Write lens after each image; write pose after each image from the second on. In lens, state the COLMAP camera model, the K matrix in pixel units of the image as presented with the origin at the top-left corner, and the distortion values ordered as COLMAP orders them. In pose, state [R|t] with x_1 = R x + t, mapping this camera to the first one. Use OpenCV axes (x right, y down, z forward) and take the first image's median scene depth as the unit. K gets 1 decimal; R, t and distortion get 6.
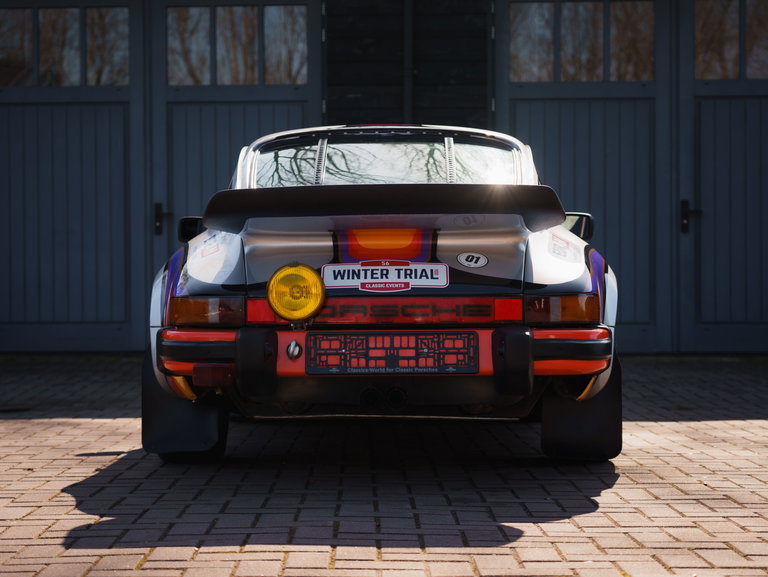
lens RADIAL K [[1771.0, 0, 384.0], [0, 1771.0, 288.5], [0, 0, 1]] dist [0.204551, 0.149691]
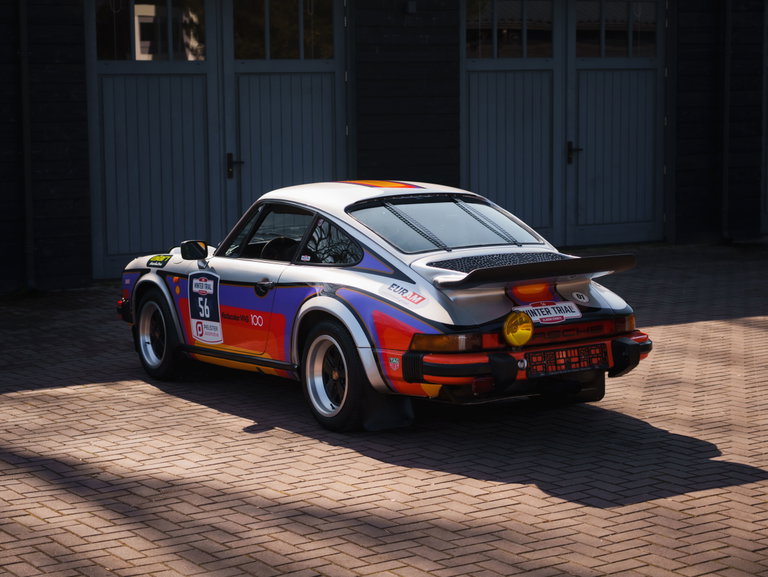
lens RADIAL K [[1700.7, 0, 384.0], [0, 1700.7, 288.5], [0, 0, 1]] dist [-0.125305, -0.336973]
pose [[0.848658, -0.071892, 0.524033, -0.960471], [0.018588, 0.994162, 0.106287, -0.201158], [-0.528615, -0.080460, 0.845040, -0.251008]]
